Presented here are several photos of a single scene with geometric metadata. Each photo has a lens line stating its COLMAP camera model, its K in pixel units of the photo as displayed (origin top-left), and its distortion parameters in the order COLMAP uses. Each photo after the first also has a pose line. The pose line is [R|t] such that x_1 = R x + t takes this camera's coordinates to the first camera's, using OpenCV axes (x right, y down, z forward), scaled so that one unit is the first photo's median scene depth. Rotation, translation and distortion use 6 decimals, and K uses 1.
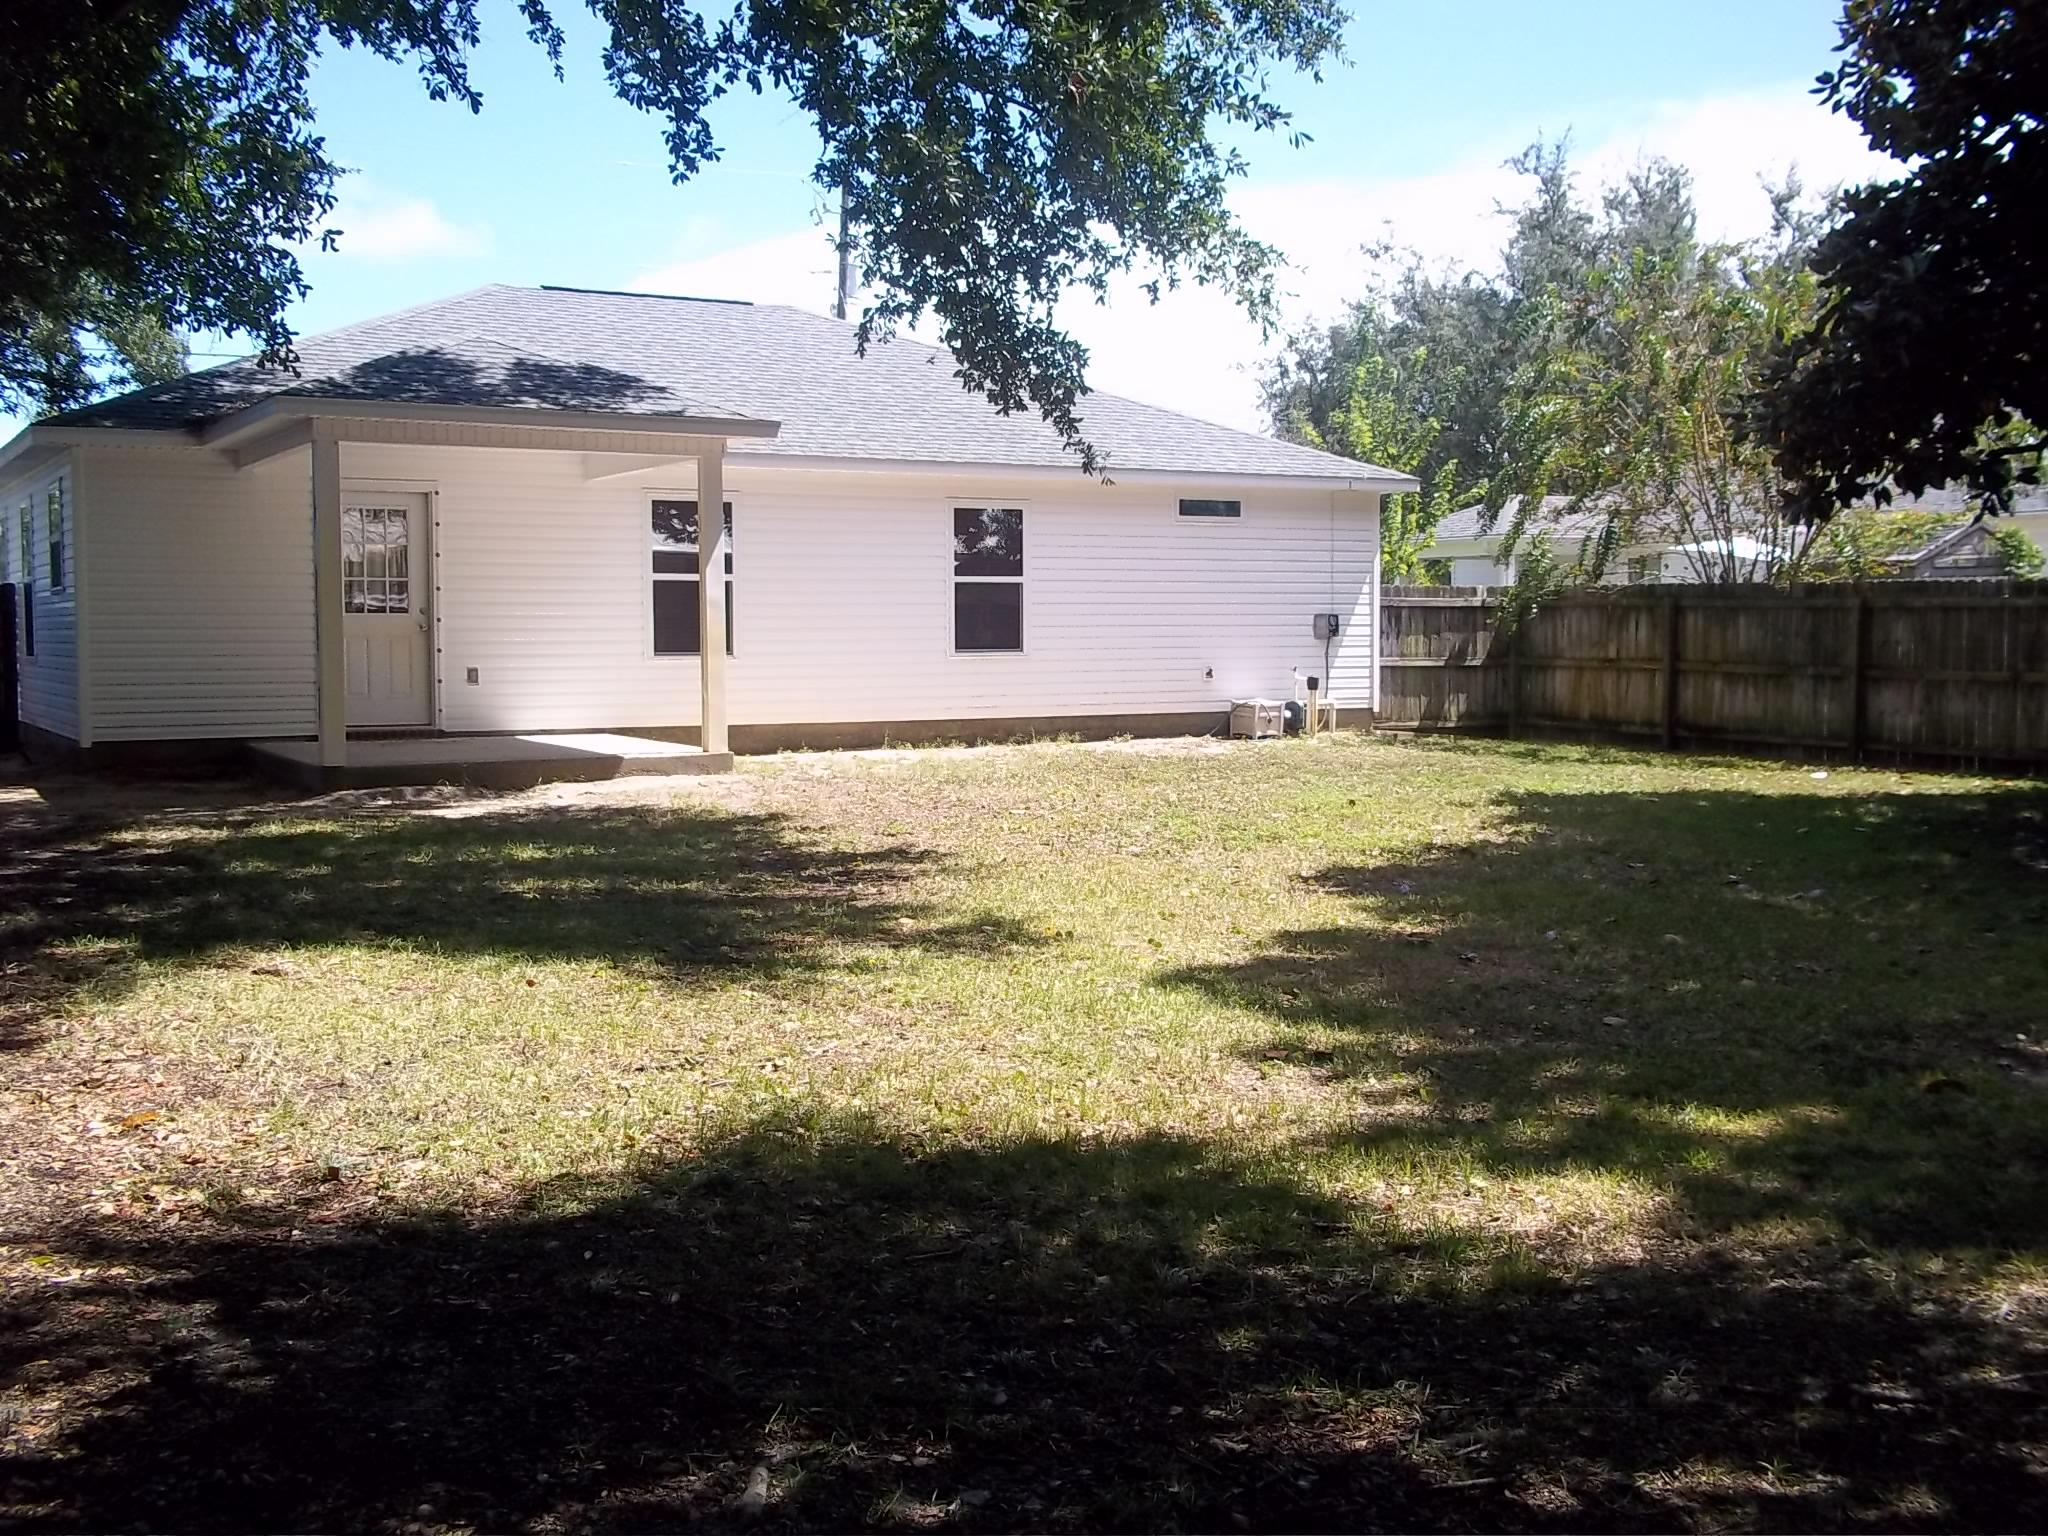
lens RADIAL K [[2158.0, 0, 1032.8], [0, 2158.0, 760.8], [0, 0, 1]] dist [0.008962, 0.000000]
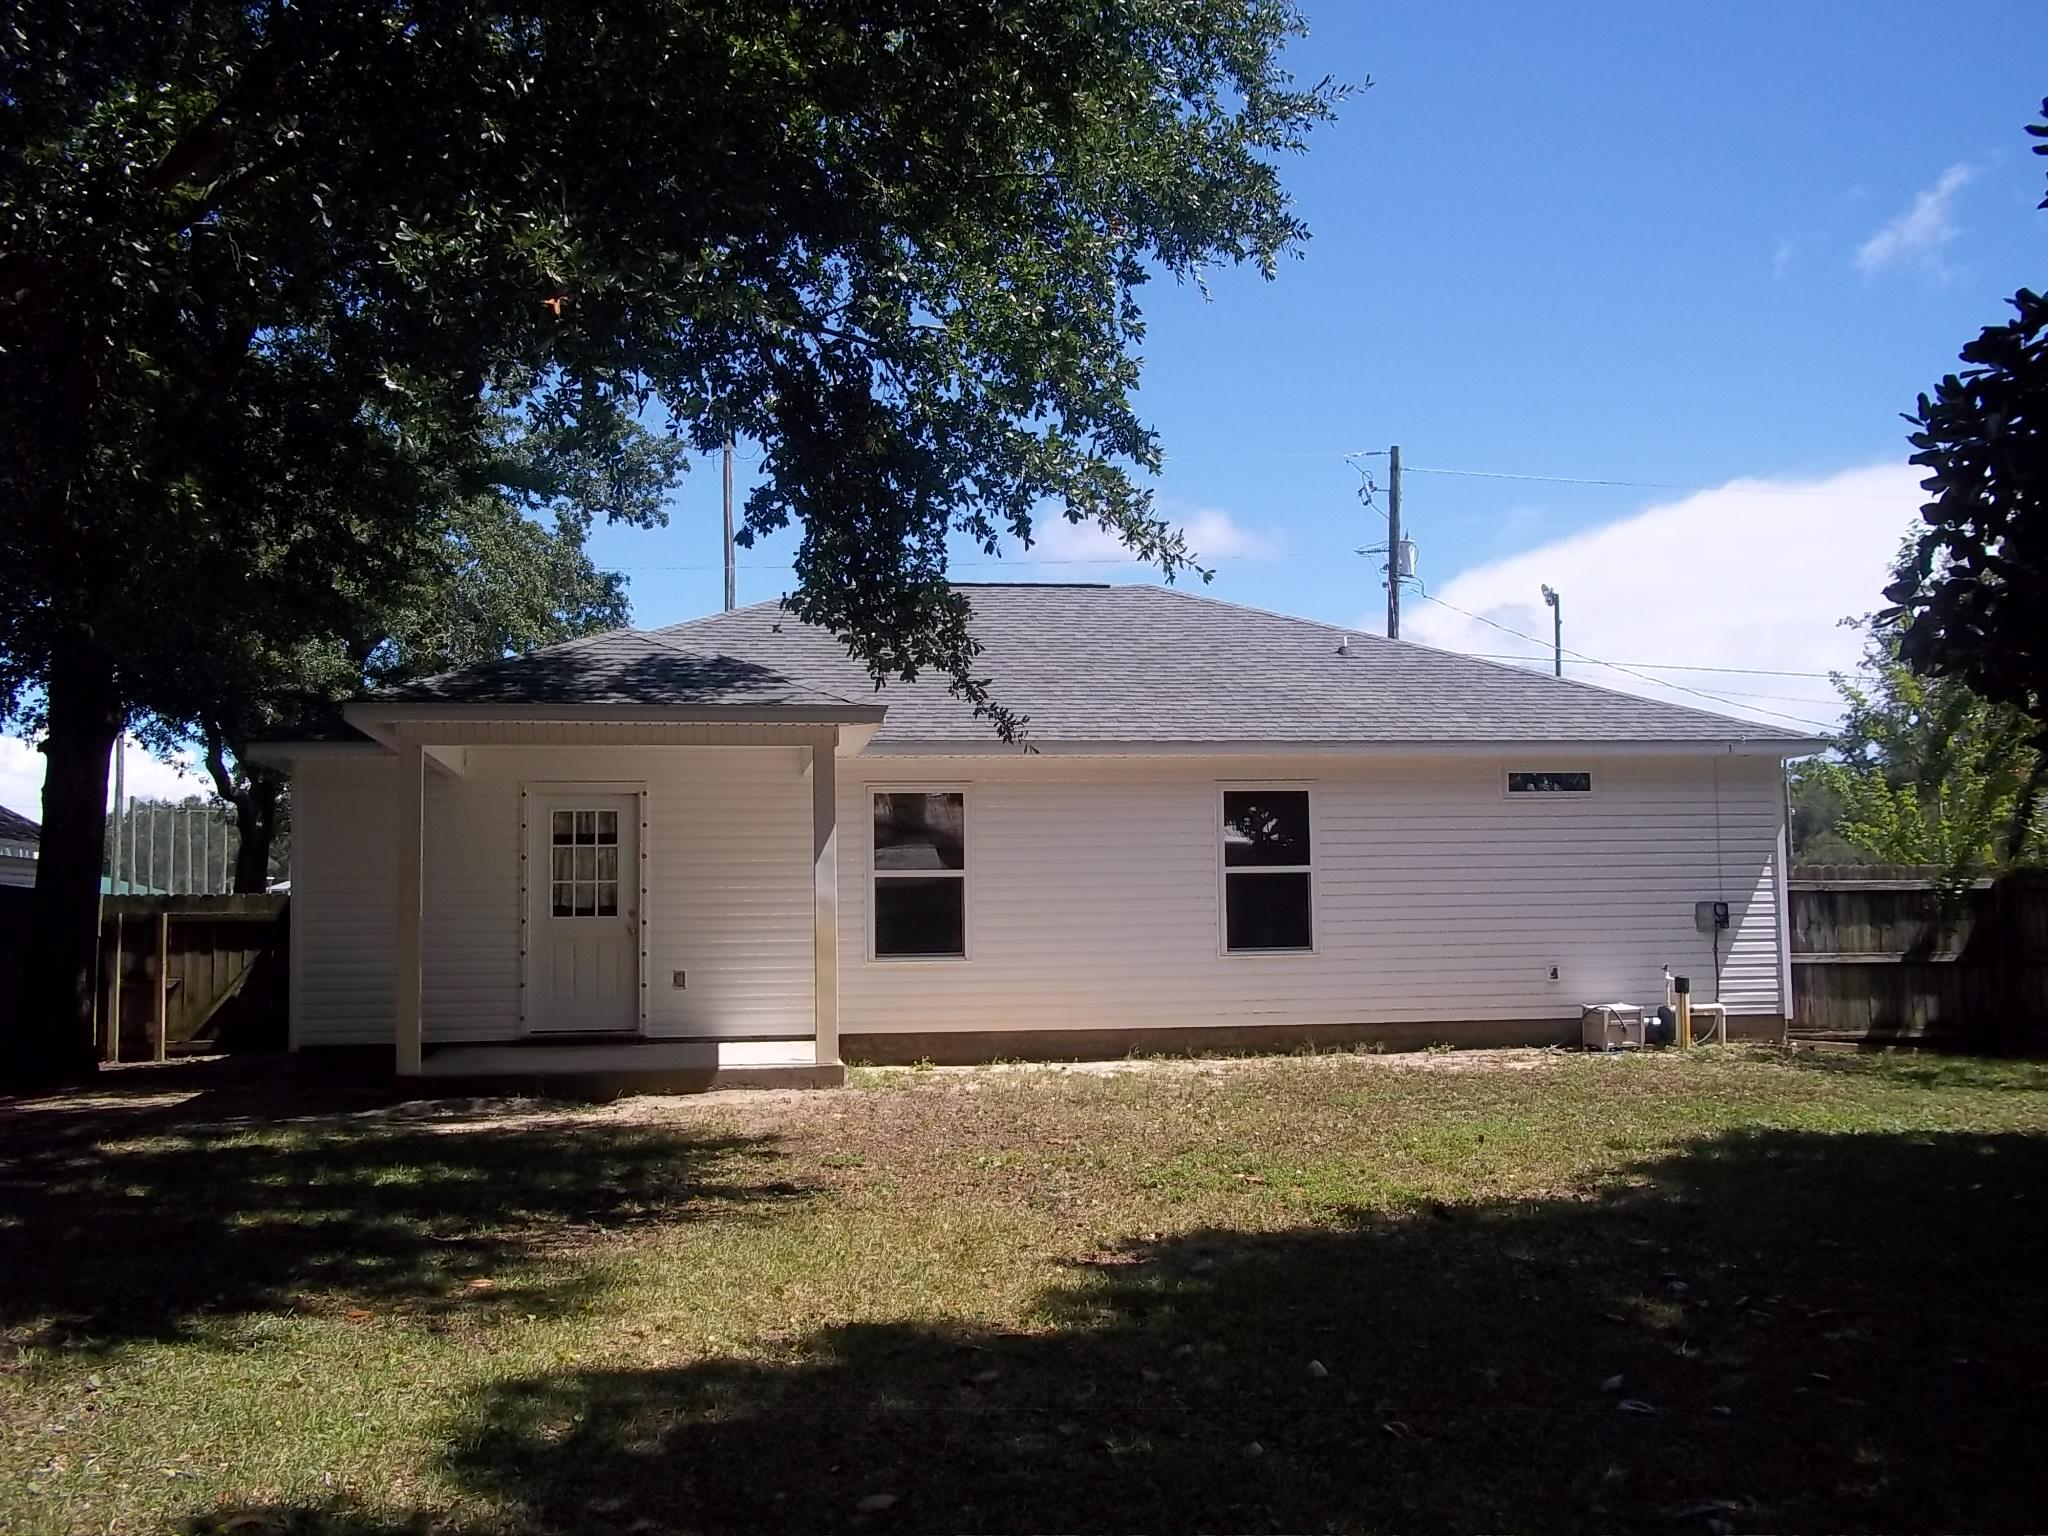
lens RADIAL K [[2158.0, 0, 1020.9], [0, 2158.0, 781.0], [0, 0, 1]] dist [0.008962, 0.000000]
pose [[0.932987, -0.033879, -0.358313, 0.194500], [-0.011174, 0.992353, -0.122923, -0.008535], [0.359738, 0.118689, 0.925474, 0.121661]]
